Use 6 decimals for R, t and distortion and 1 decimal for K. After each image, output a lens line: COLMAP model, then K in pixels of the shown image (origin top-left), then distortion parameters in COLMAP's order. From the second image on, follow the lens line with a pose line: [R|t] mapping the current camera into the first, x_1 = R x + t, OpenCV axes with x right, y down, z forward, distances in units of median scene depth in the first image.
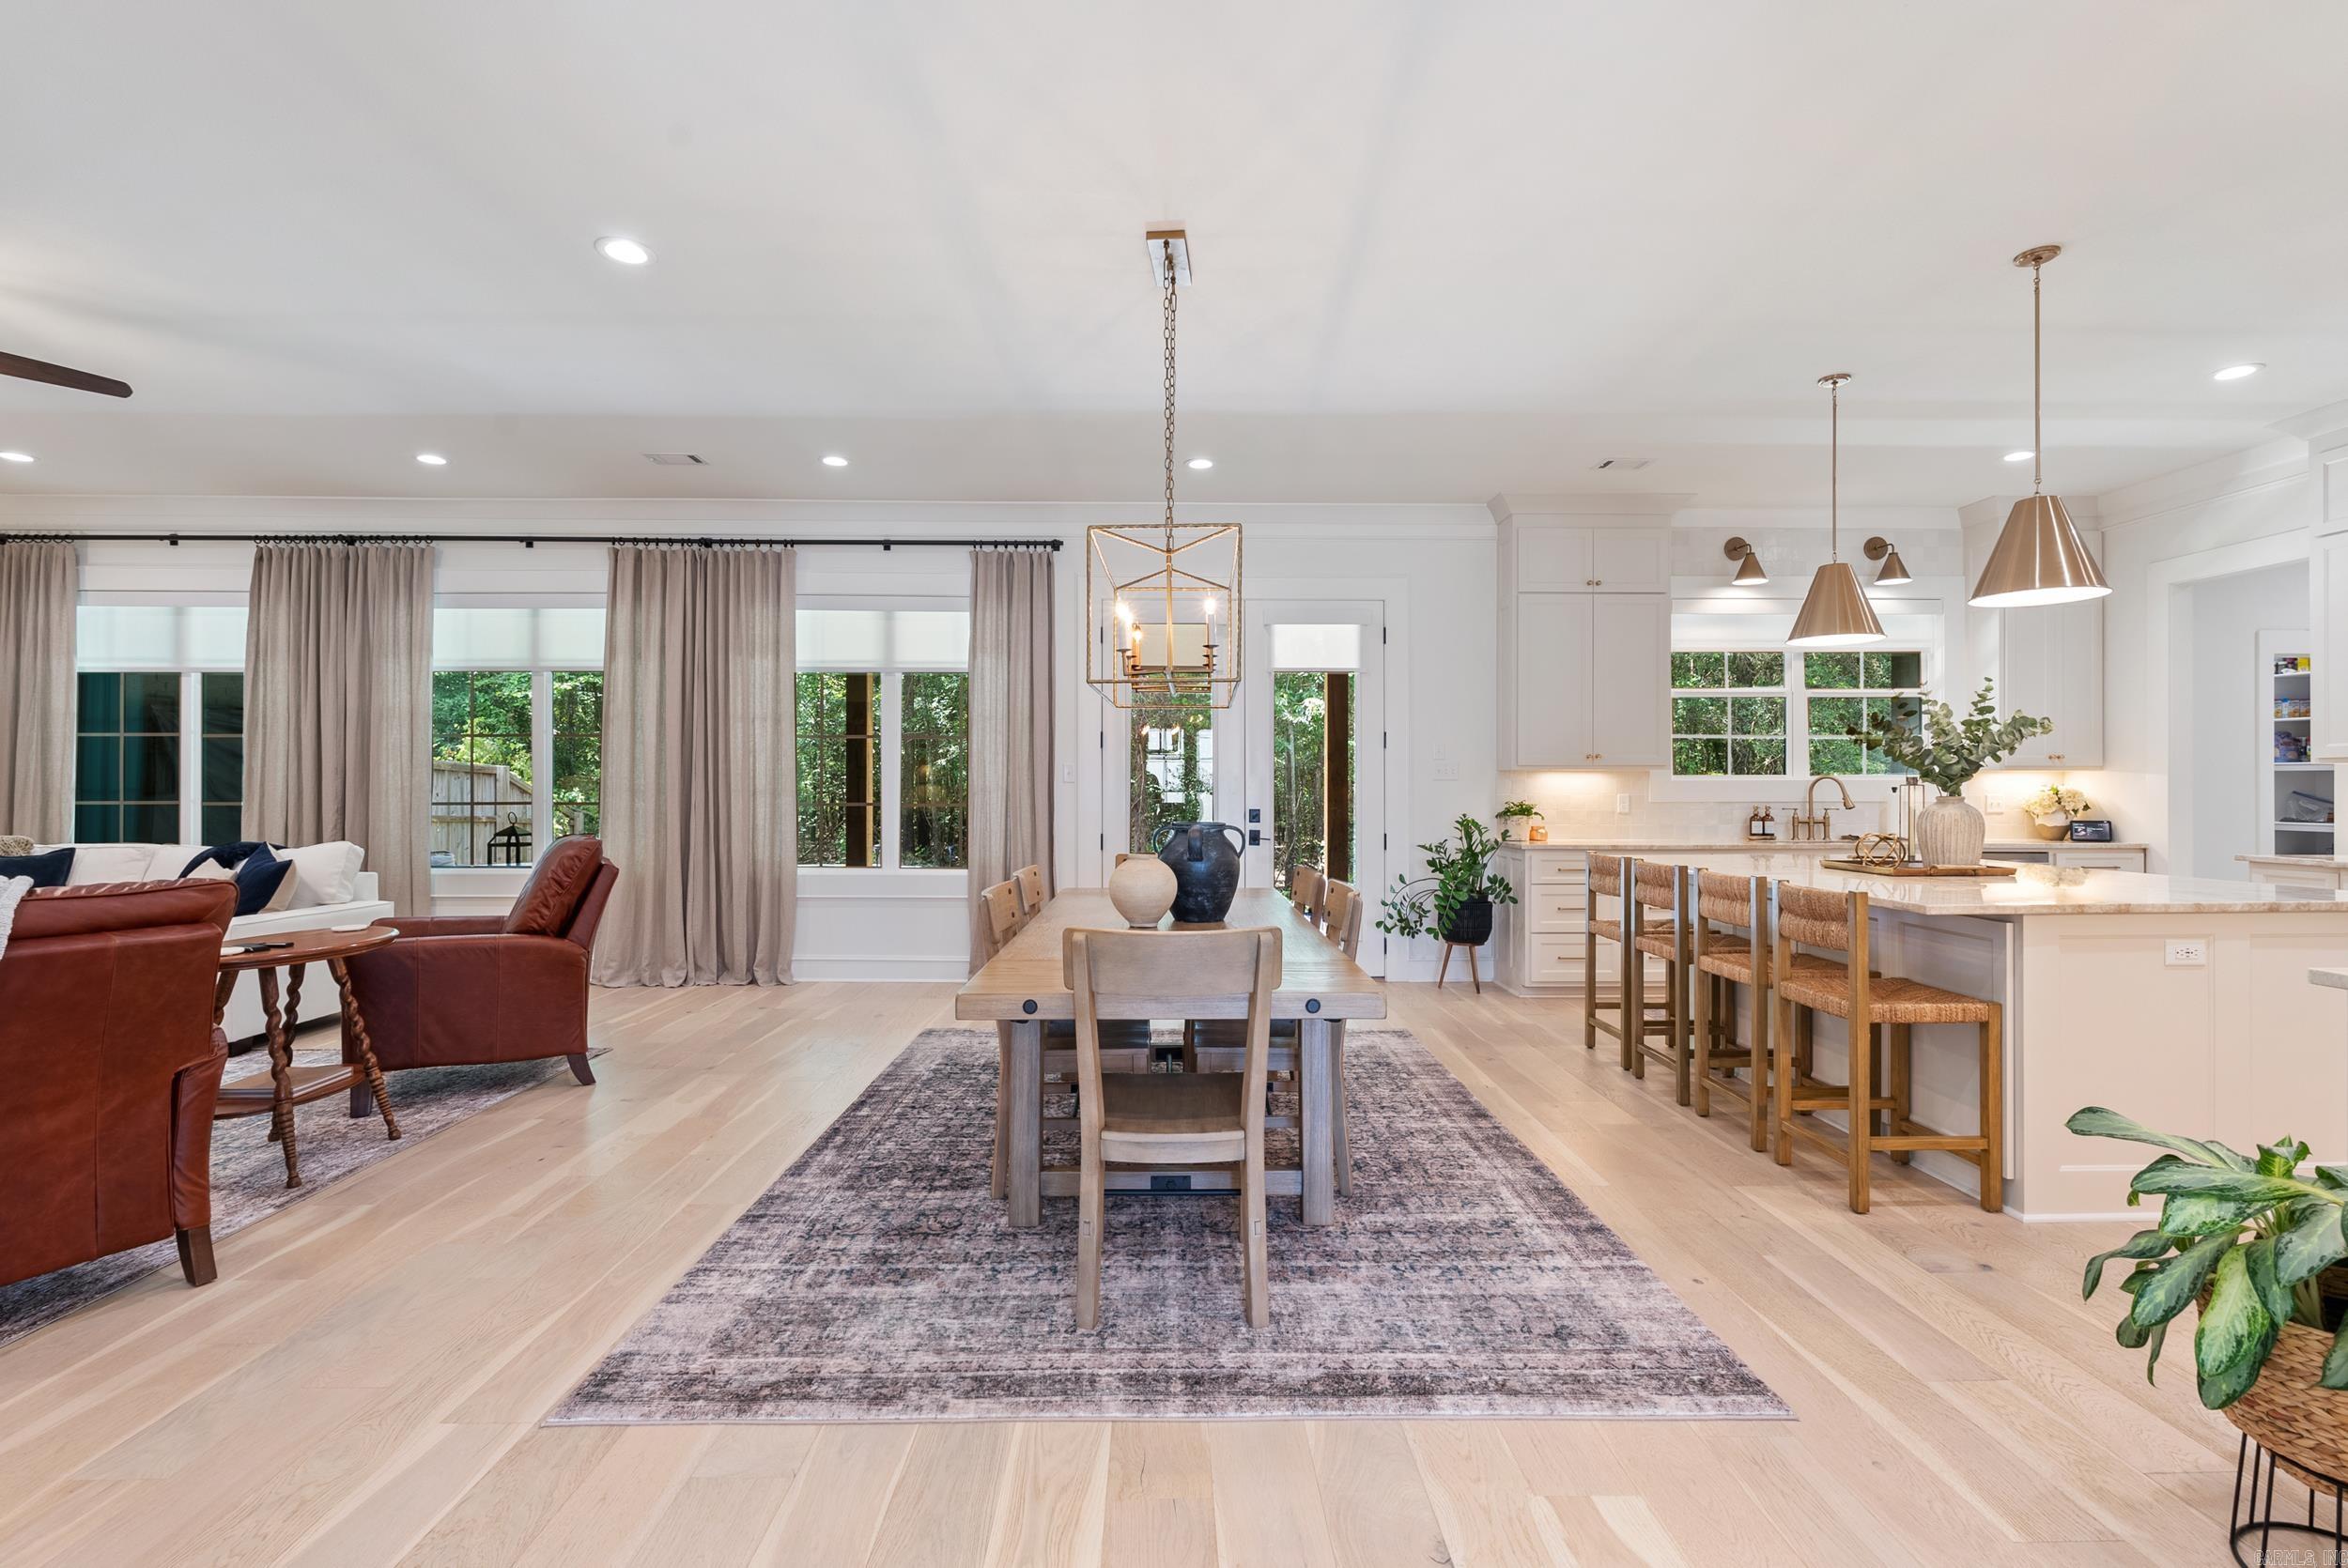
lens RADIAL K [[1048.4, 0, 1188.7], [0, 1048.4, 783.3], [0, 0, 1]] dist [-0.007668, 0.001006]
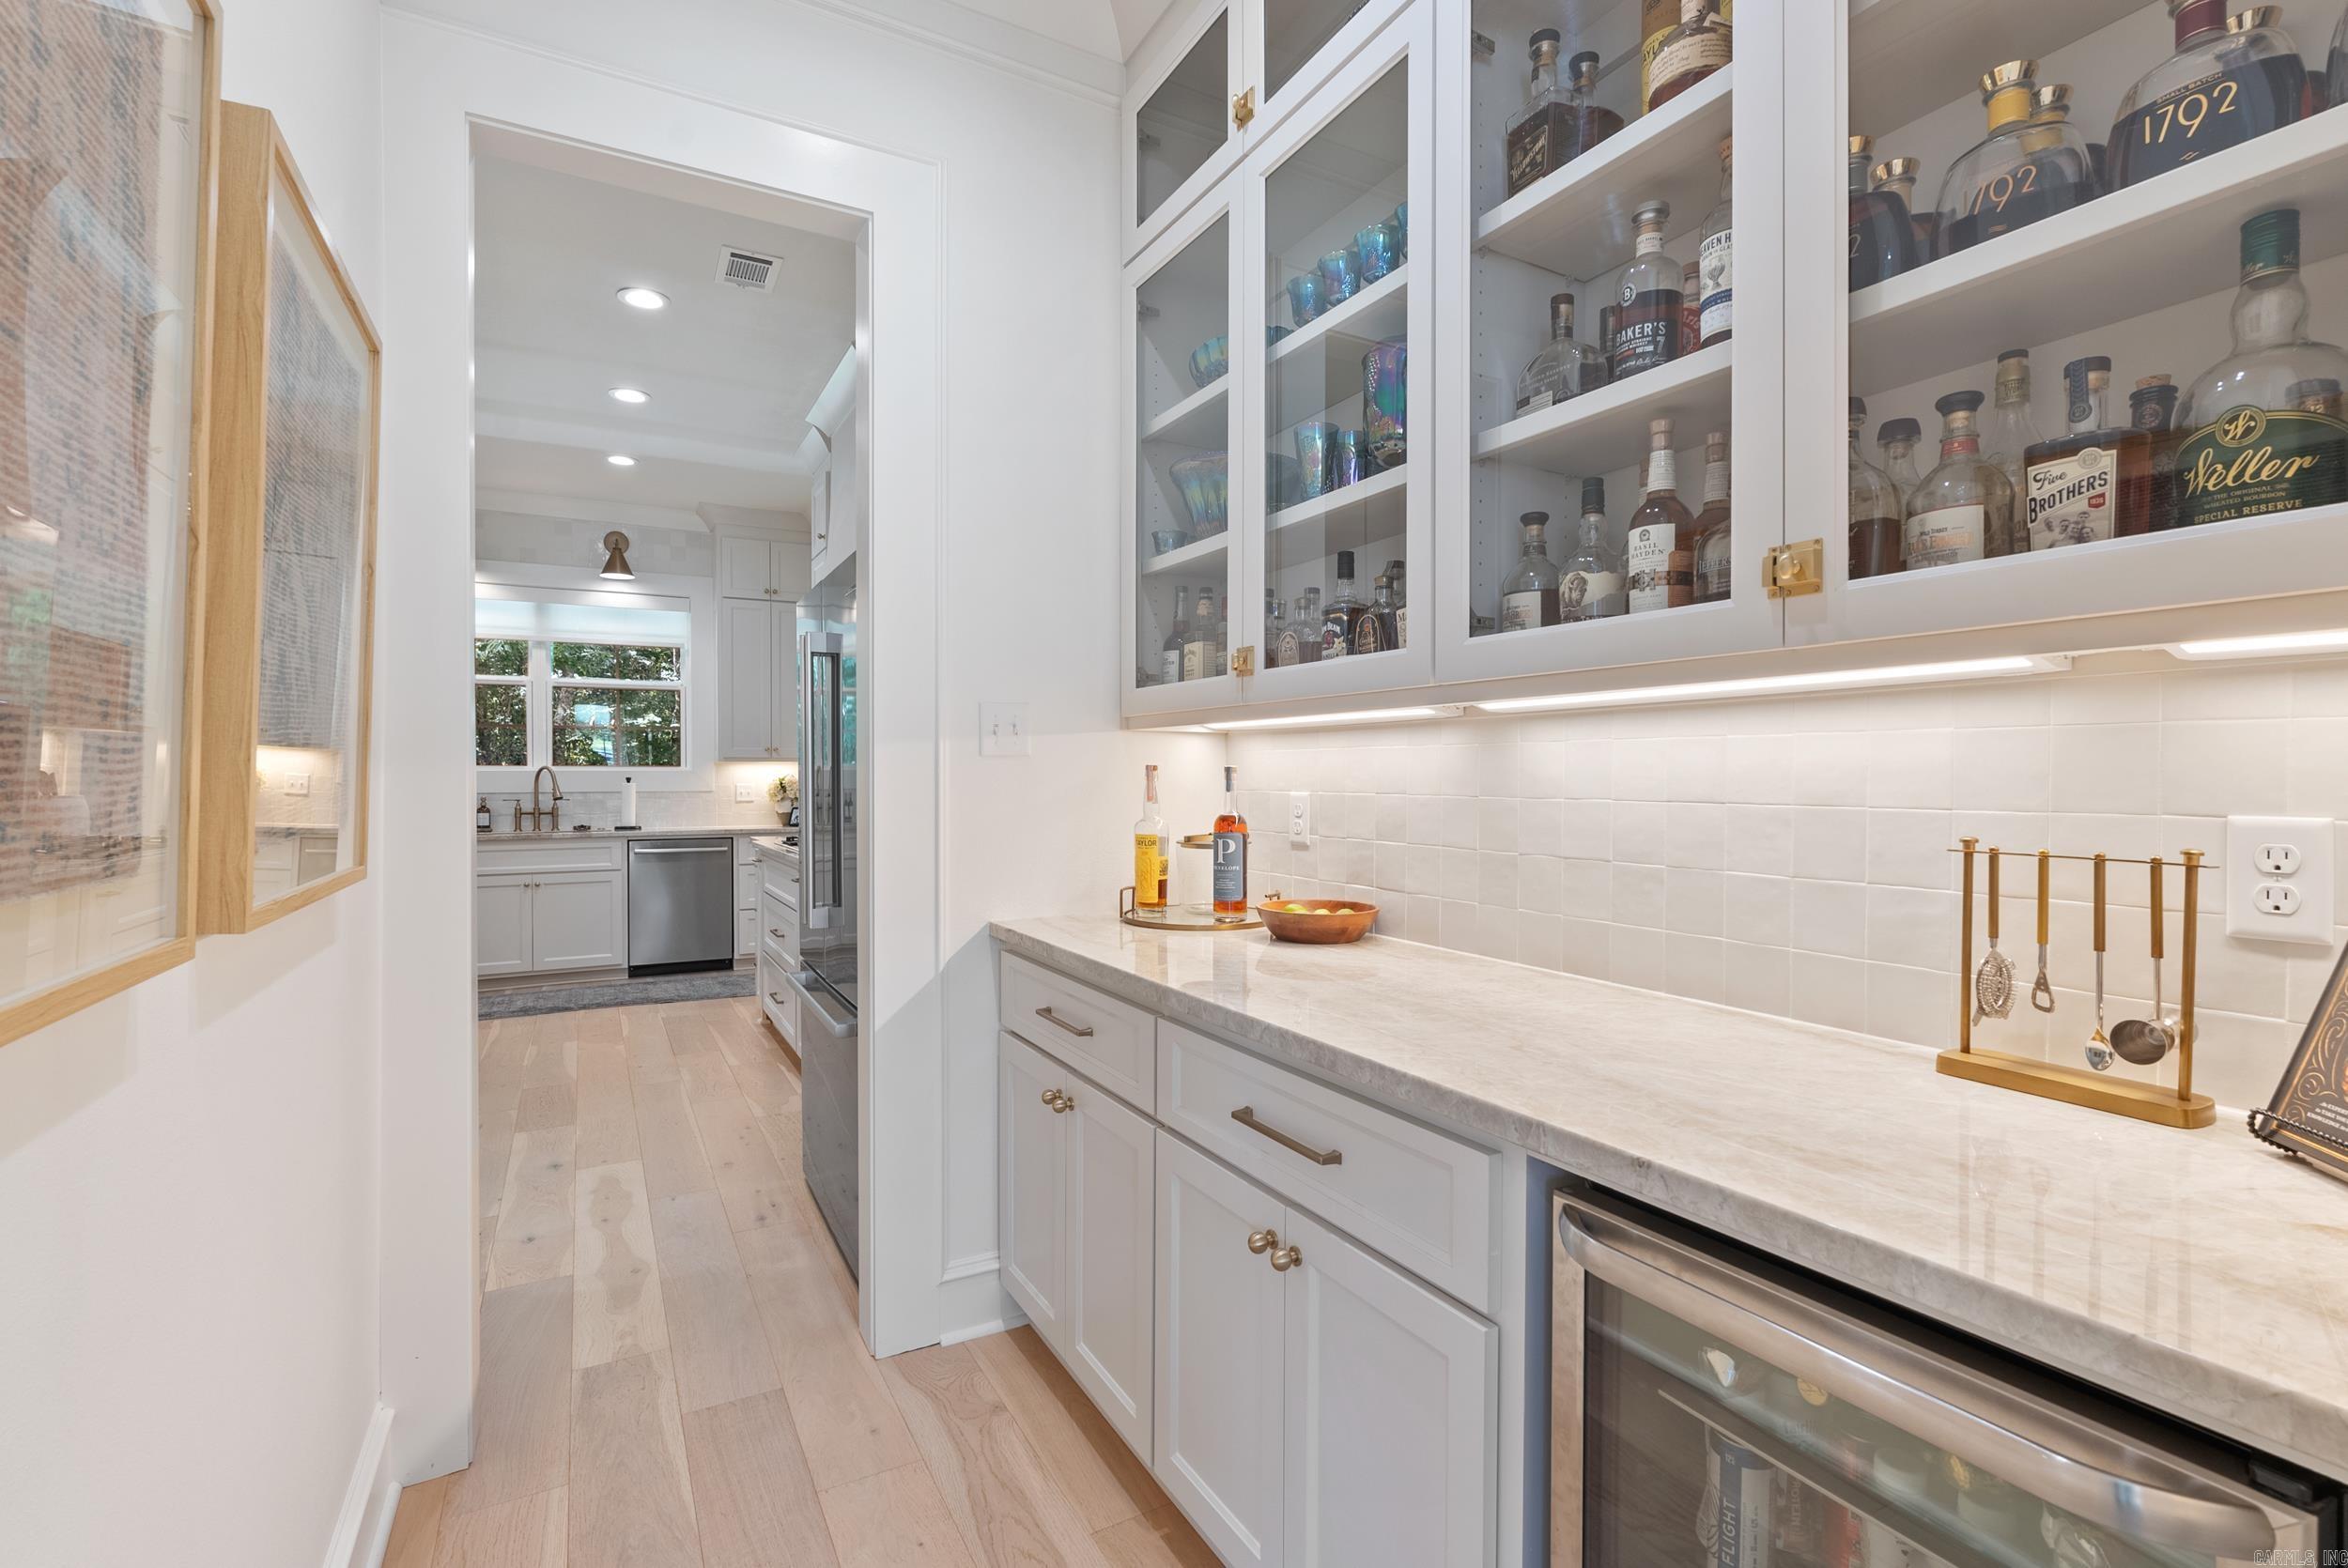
lens RADIAL K [[1048.4, 0, 1146.9], [0, 1048.4, 790.3], [0, 0, 1]] dist [-0.007668, 0.001006]
pose [[0.887241, -0.006168, 0.461265, 0.704595], [0.000894, 0.999932, 0.011651, 0.005103], [-0.461305, -0.009924, 0.887186, -0.161365]]
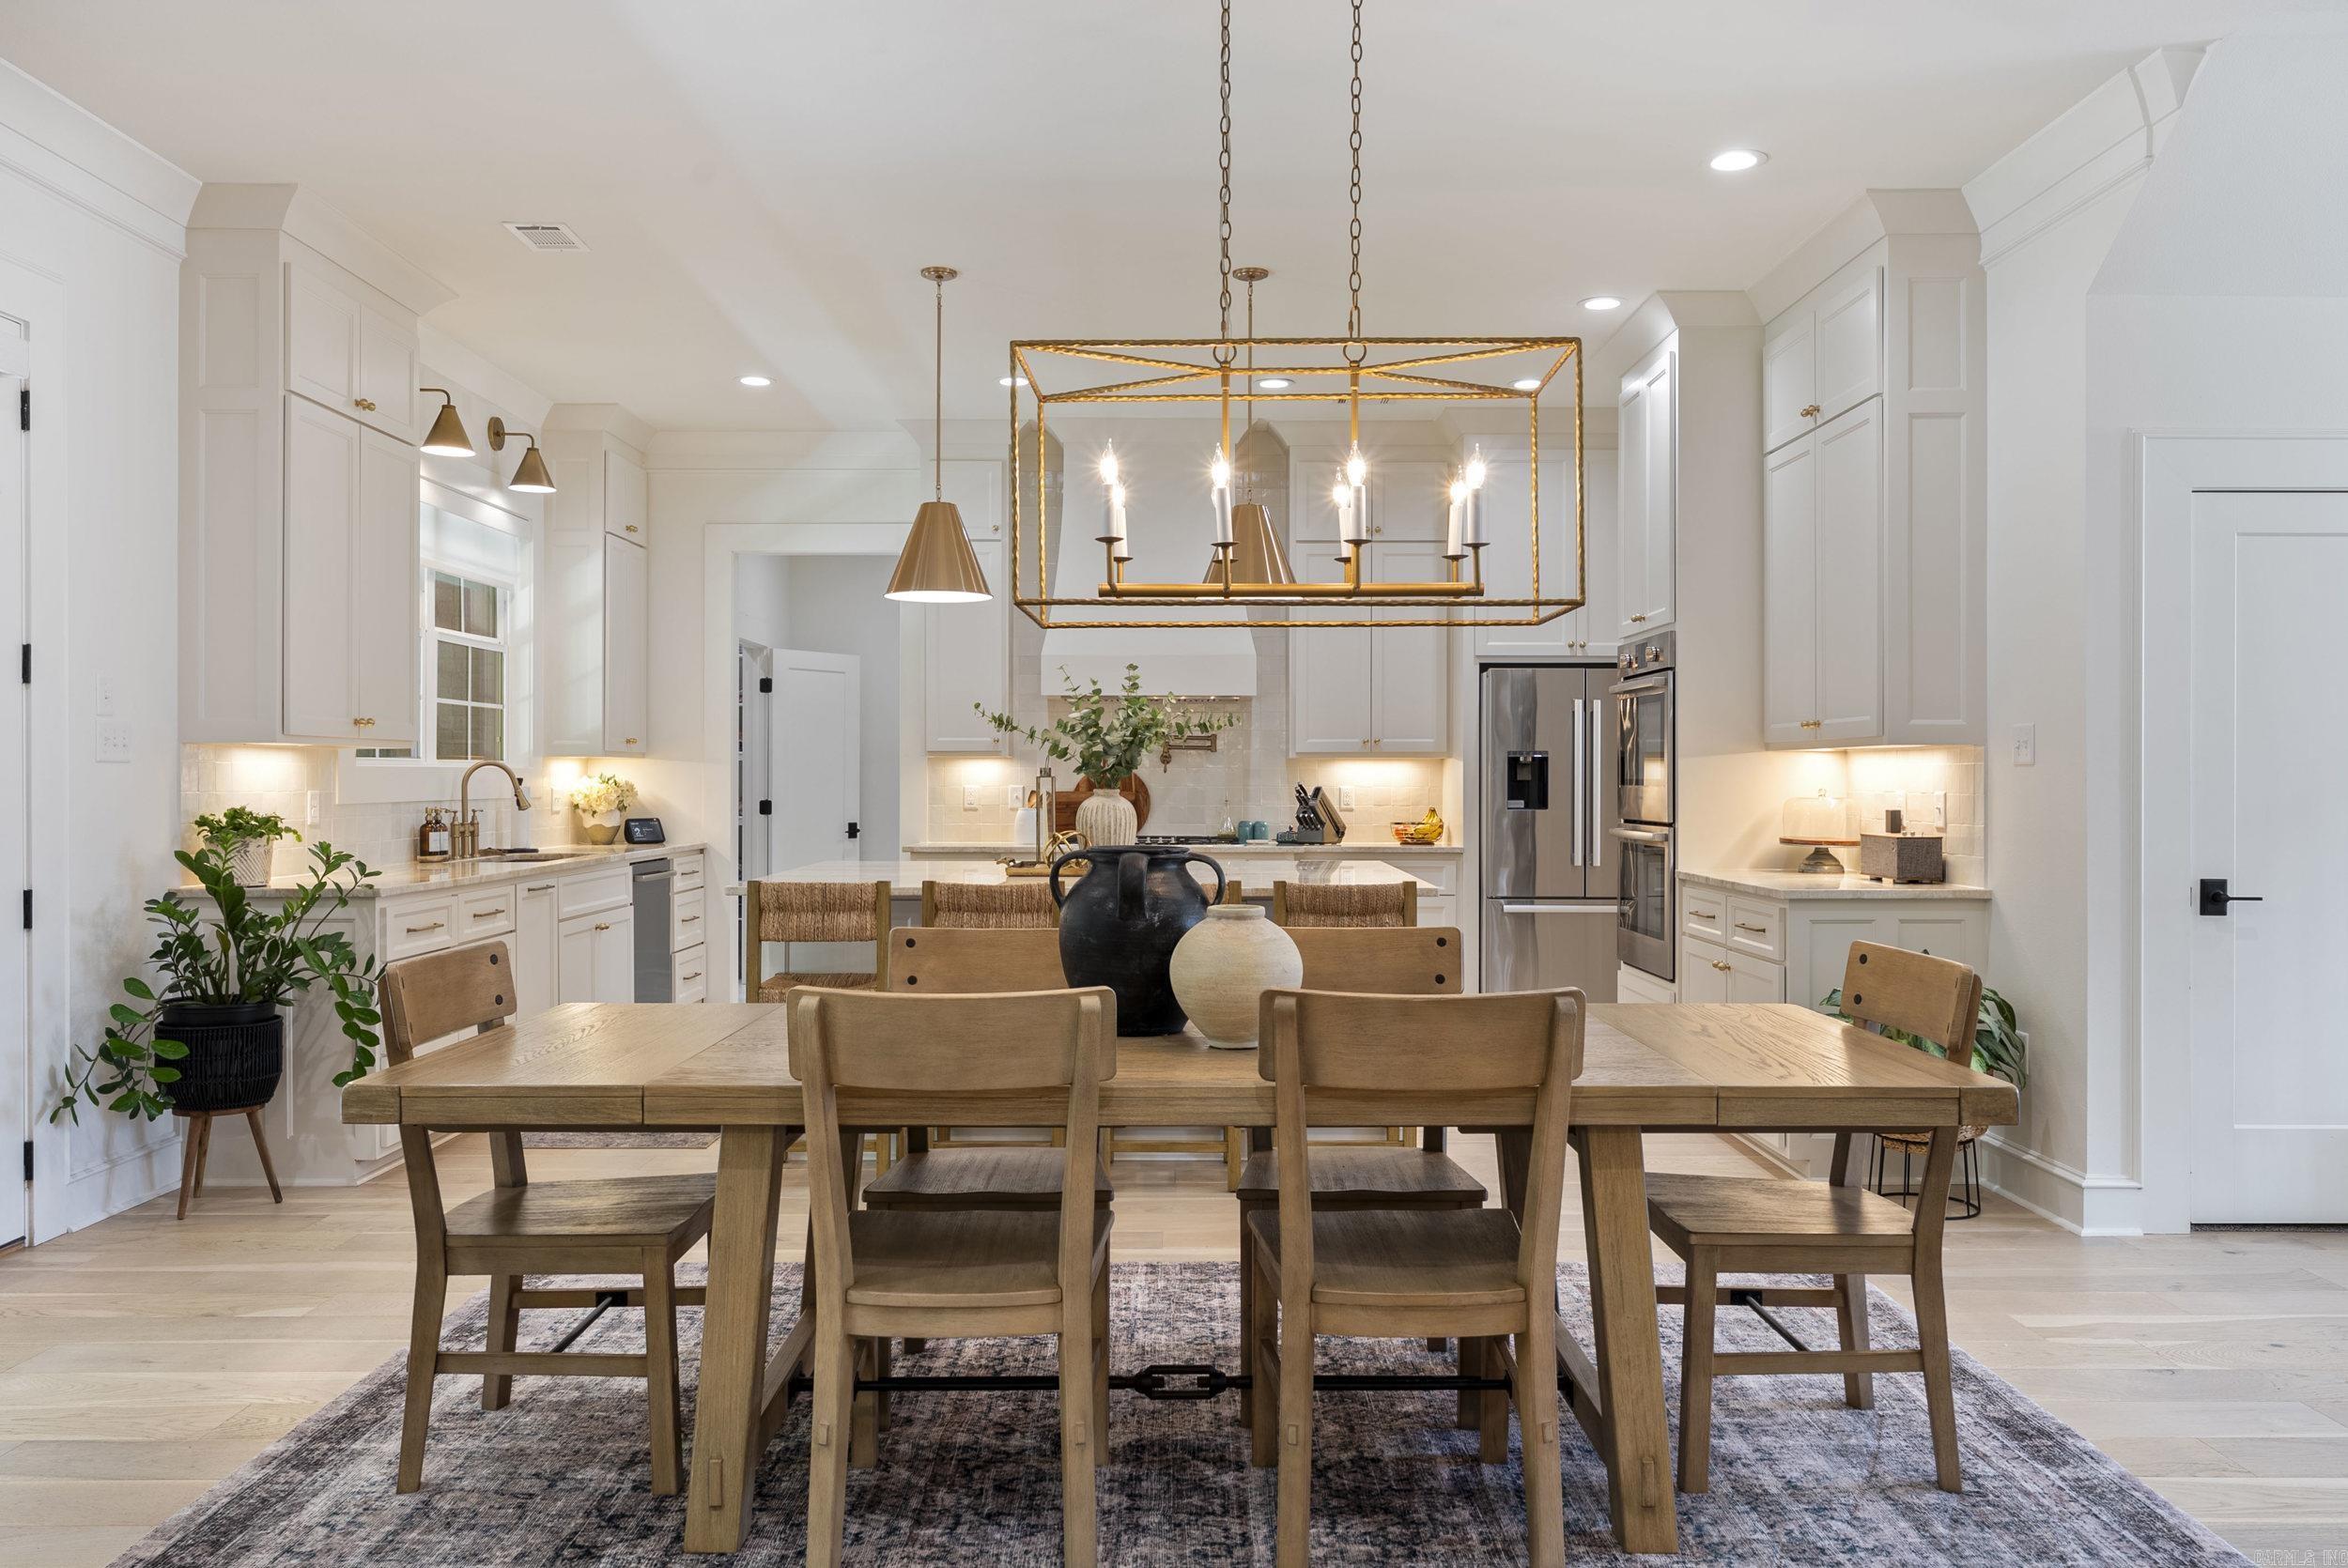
lens RADIAL K [[1713.7, 0, 1161.0], [0, 1713.7, 767.4], [0, 0, 1]] dist [0.013338, -0.000263]
pose [[0.033281, 0.004331, 0.999437, -0.507850], [-0.004584, 0.999981, -0.004181, -0.000417], [-0.999436, -0.004442, 0.033301, 0.566719]]
